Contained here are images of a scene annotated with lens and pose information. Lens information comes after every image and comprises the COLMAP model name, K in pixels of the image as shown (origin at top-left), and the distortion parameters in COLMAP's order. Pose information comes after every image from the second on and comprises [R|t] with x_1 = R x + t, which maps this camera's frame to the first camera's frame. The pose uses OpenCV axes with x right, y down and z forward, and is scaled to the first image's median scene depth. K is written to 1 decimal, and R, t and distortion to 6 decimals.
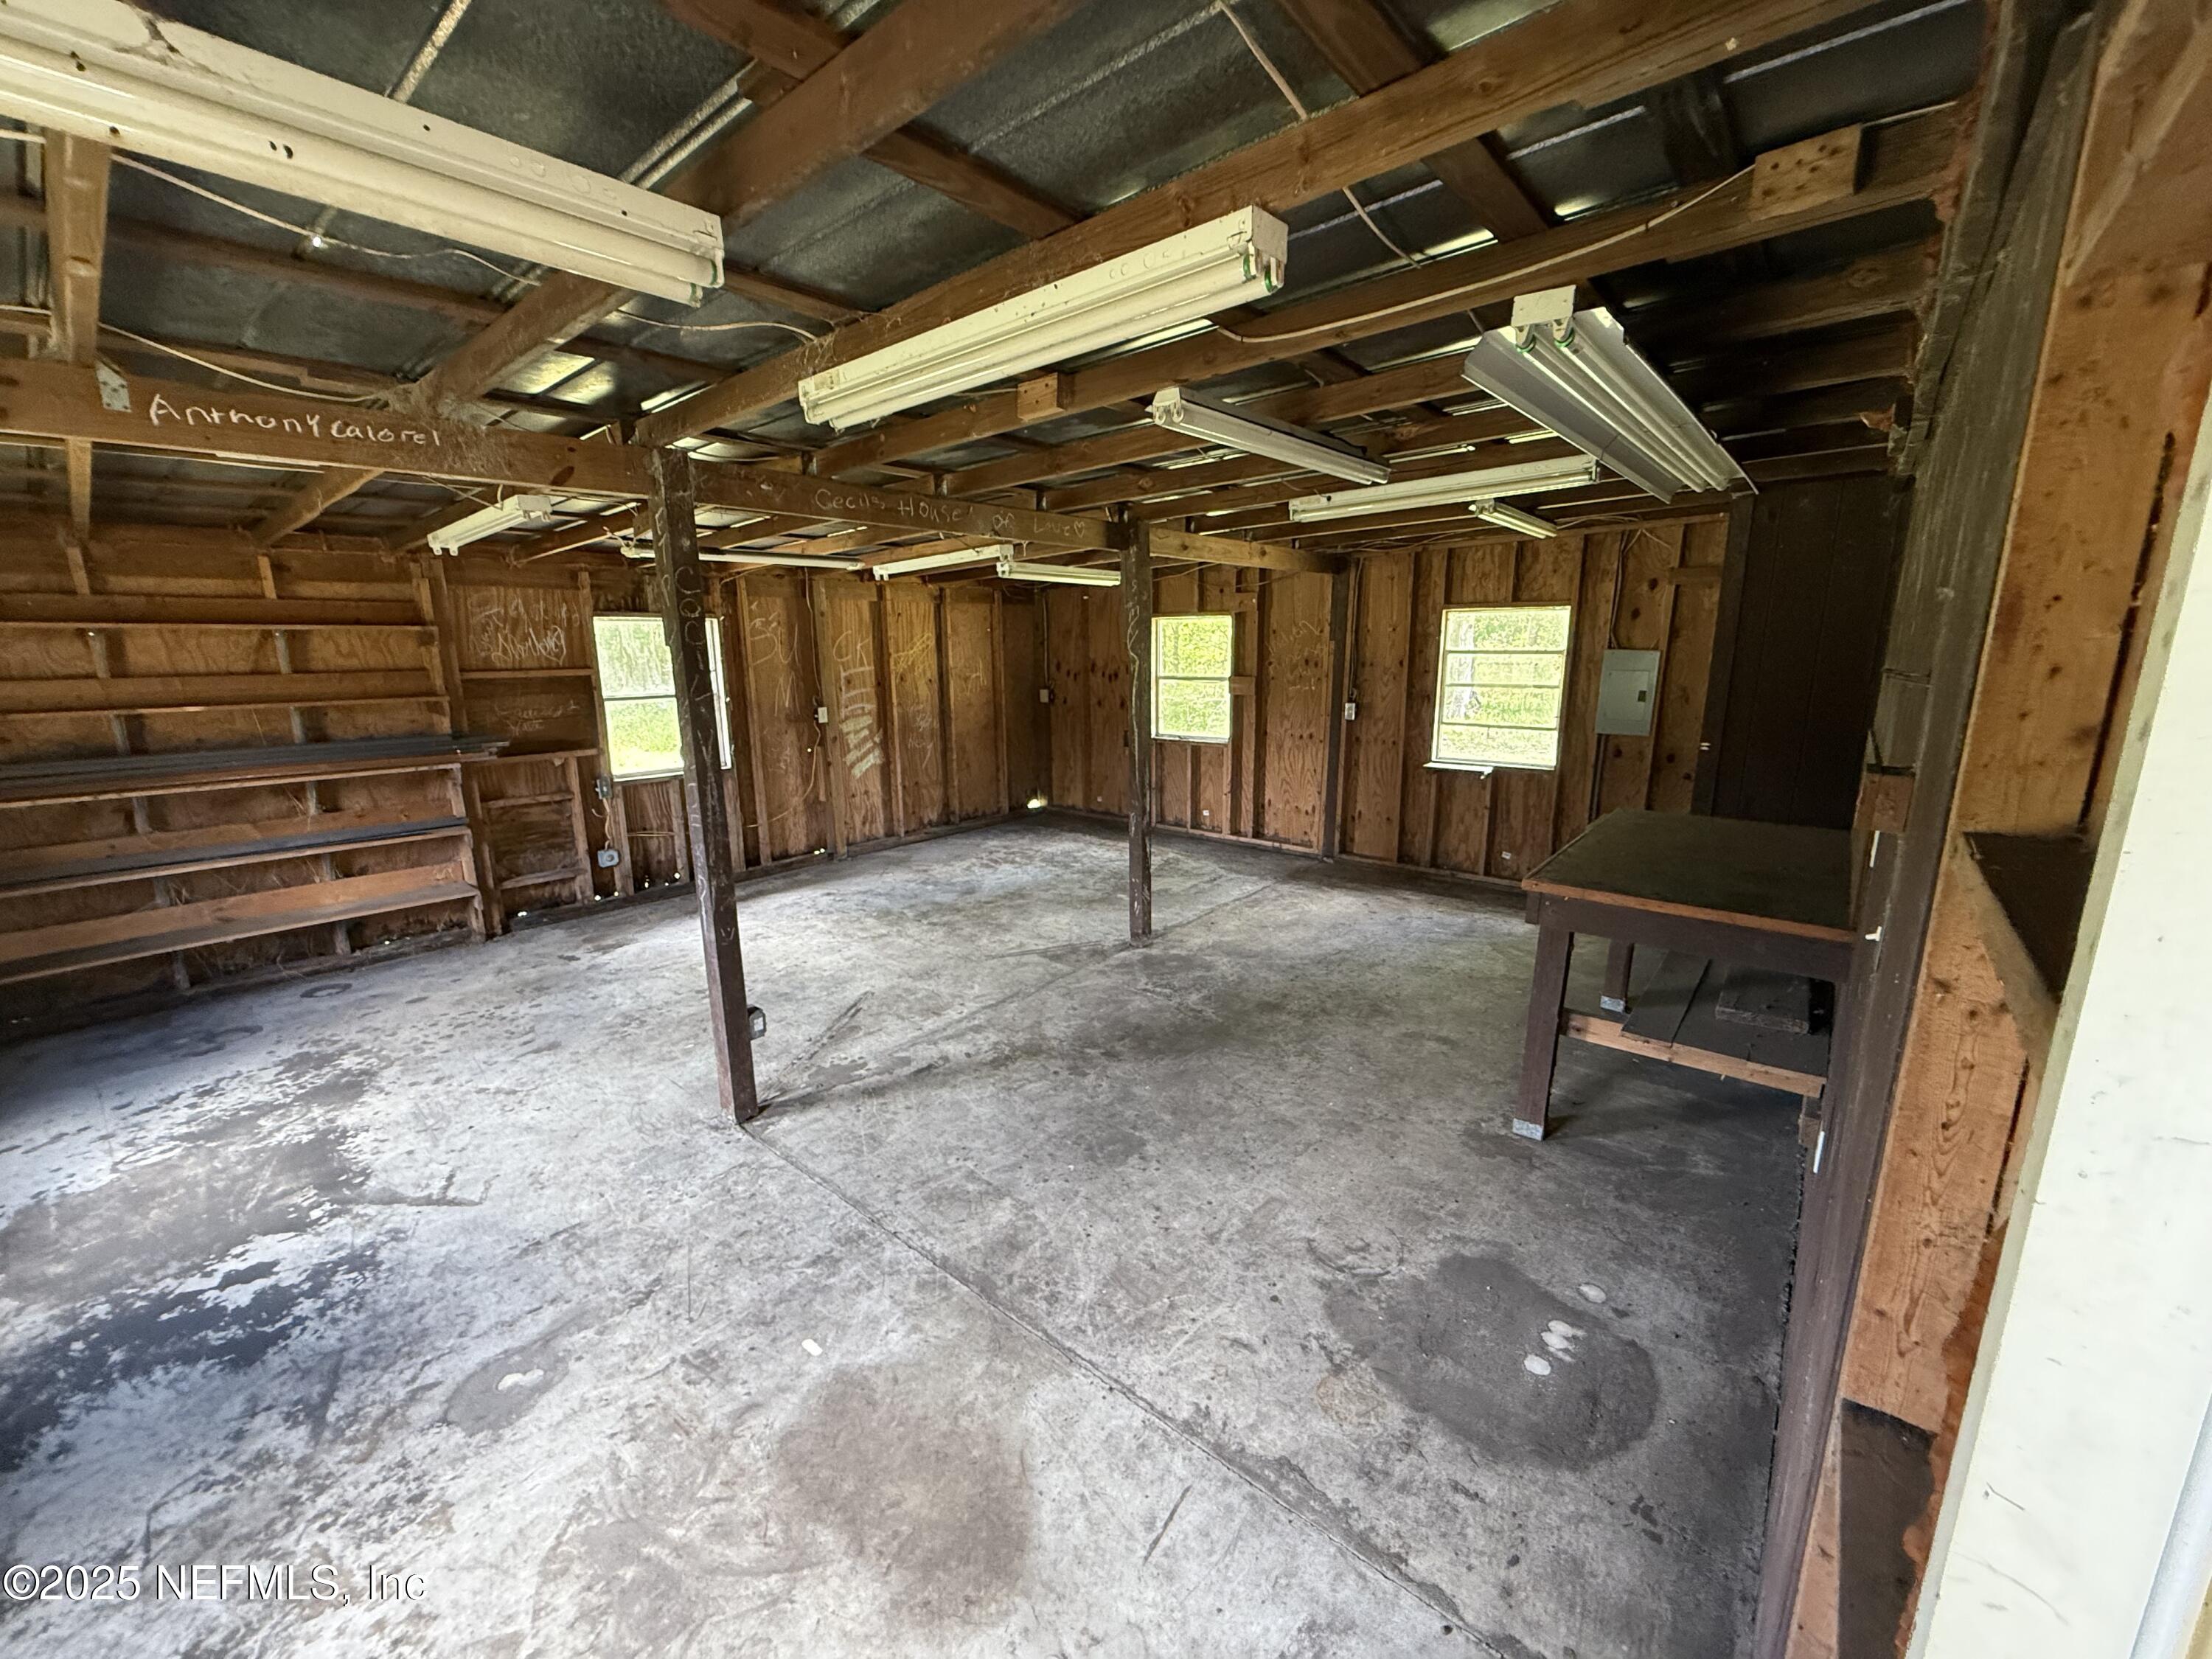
lens RADIAL K [[880.1, 0, 1098.2], [0, 880.1, 827.8], [0, 0, 1]] dist [0.000223, 0.000026]
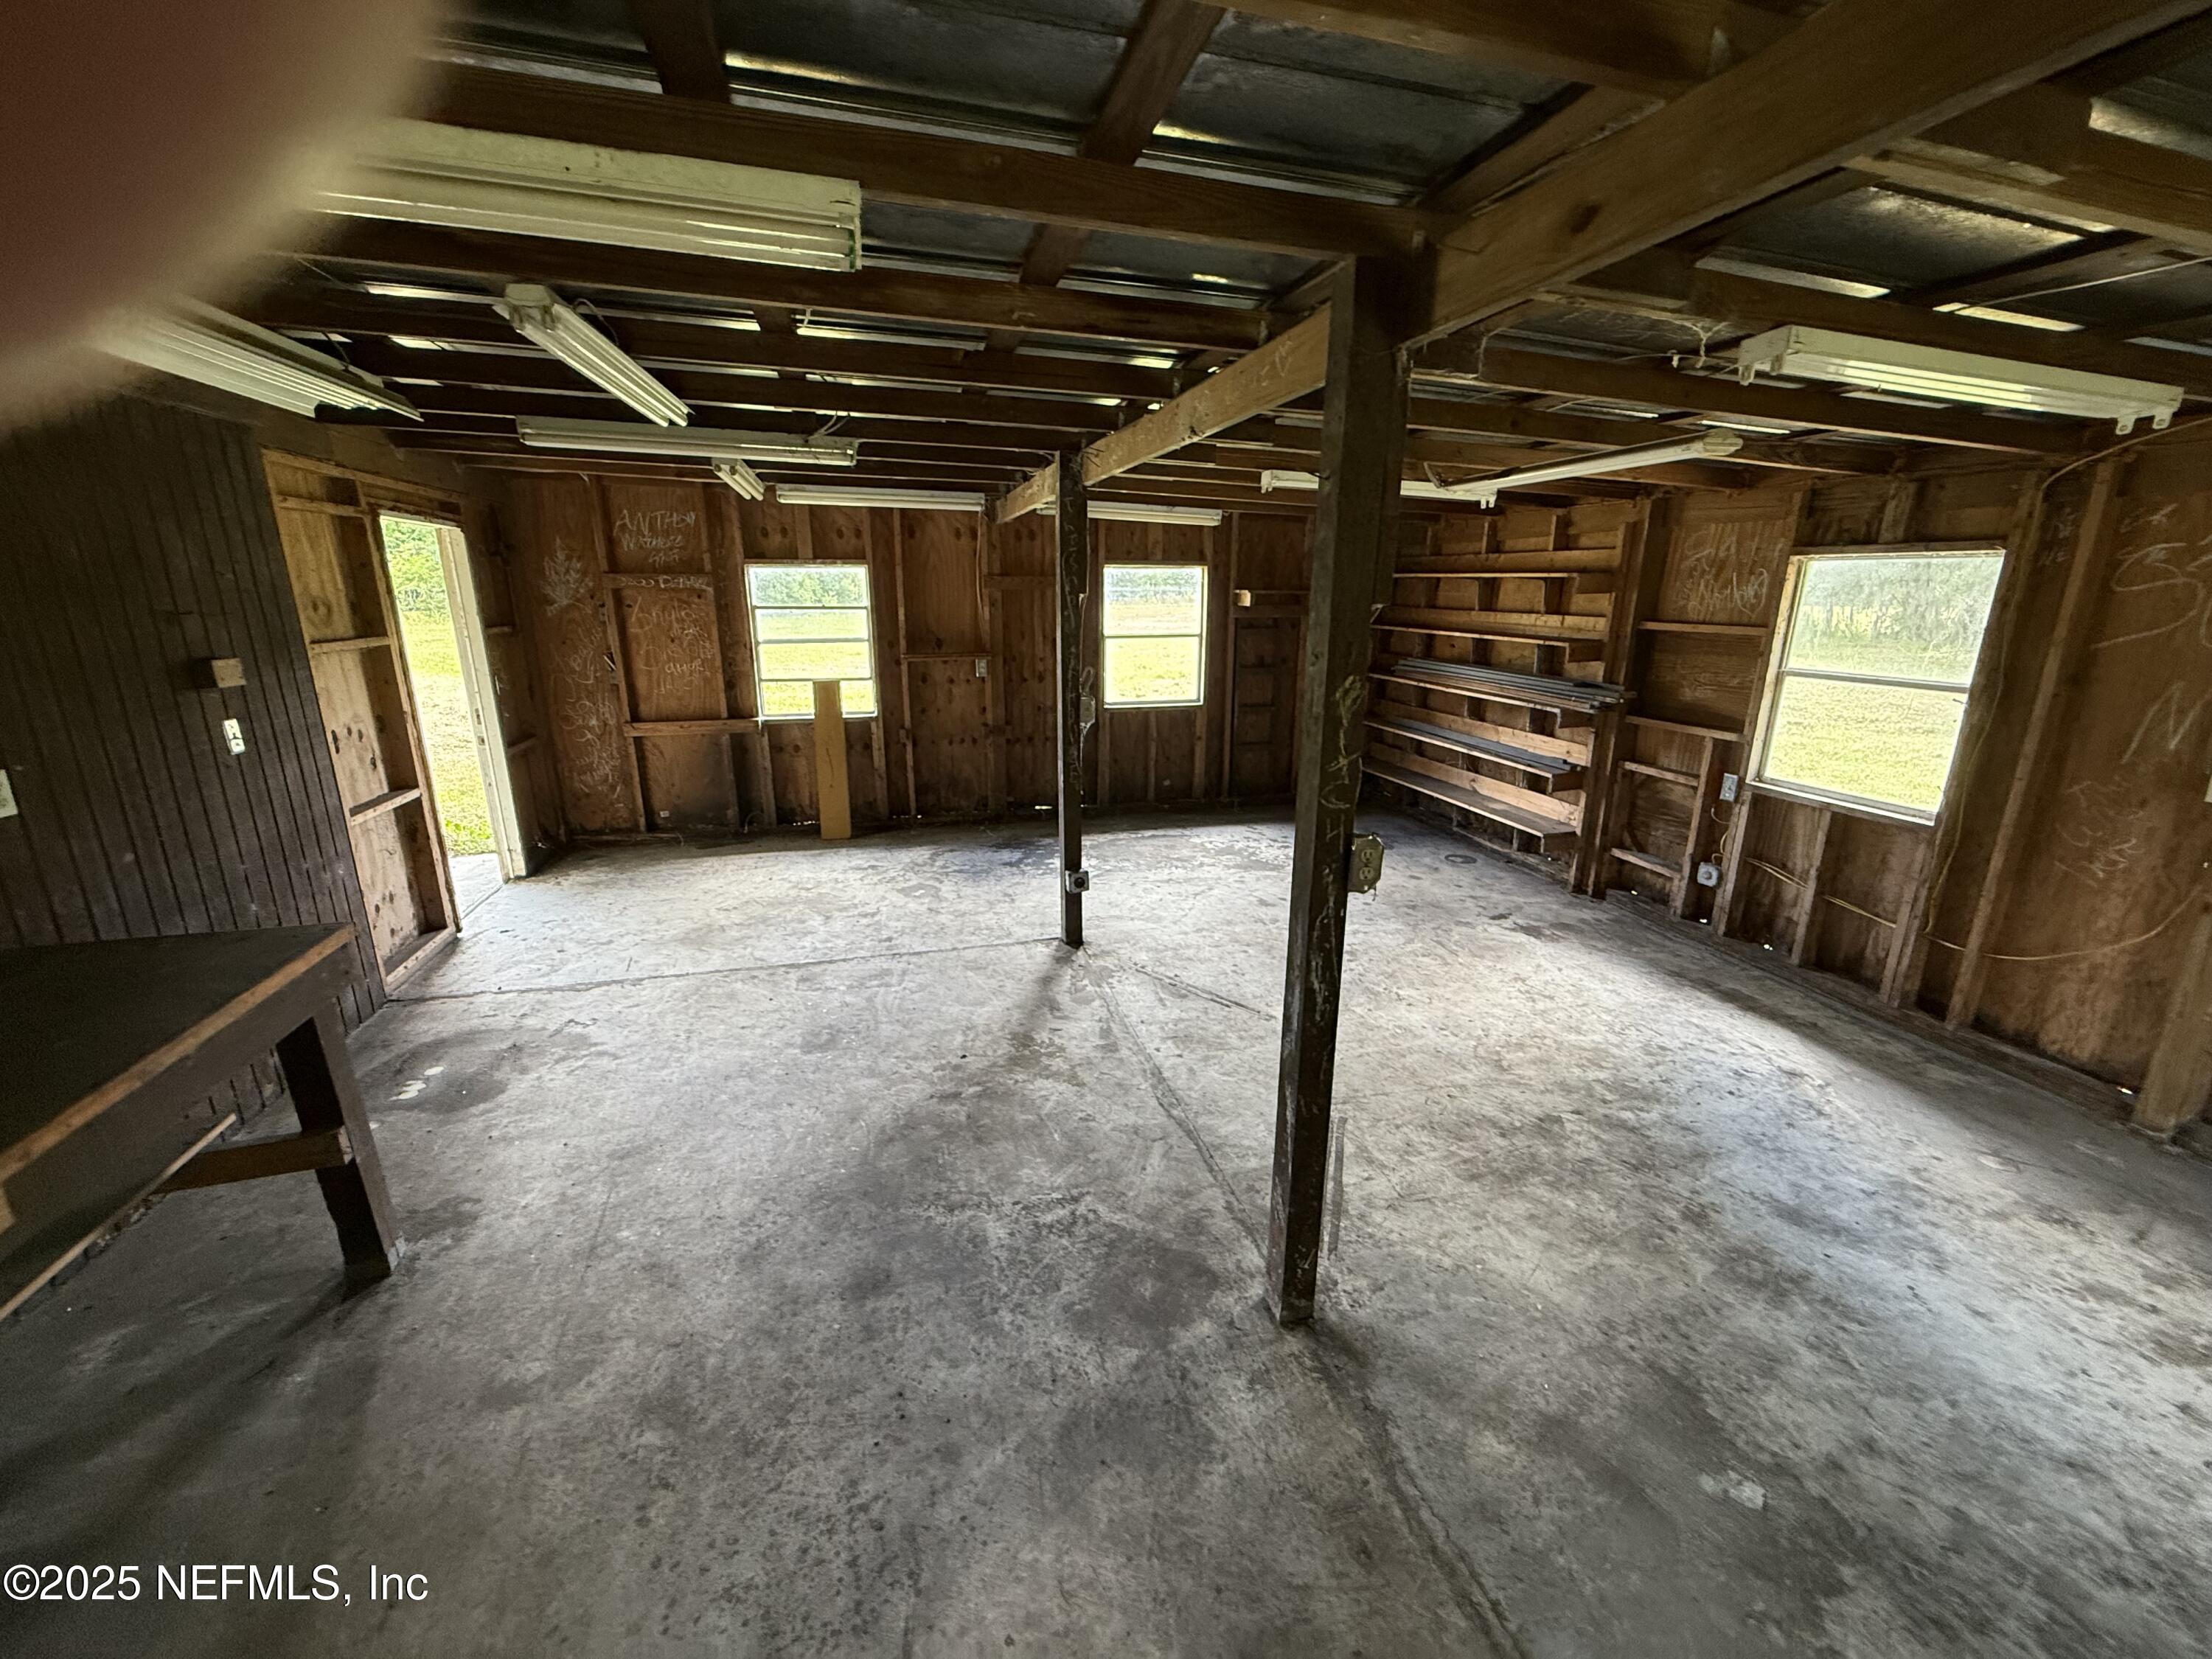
lens RADIAL K [[880.1, 0, 1098.2], [0, 880.1, 827.8], [0, 0, 1]] dist [0.000223, 0.000026]
pose [[-0.578049, 0.224010, -0.784652, 0.403287], [-0.168788, 0.907961, 0.383559, -0.241824], [0.798354, 0.354155, -0.487036, 1.083225]]
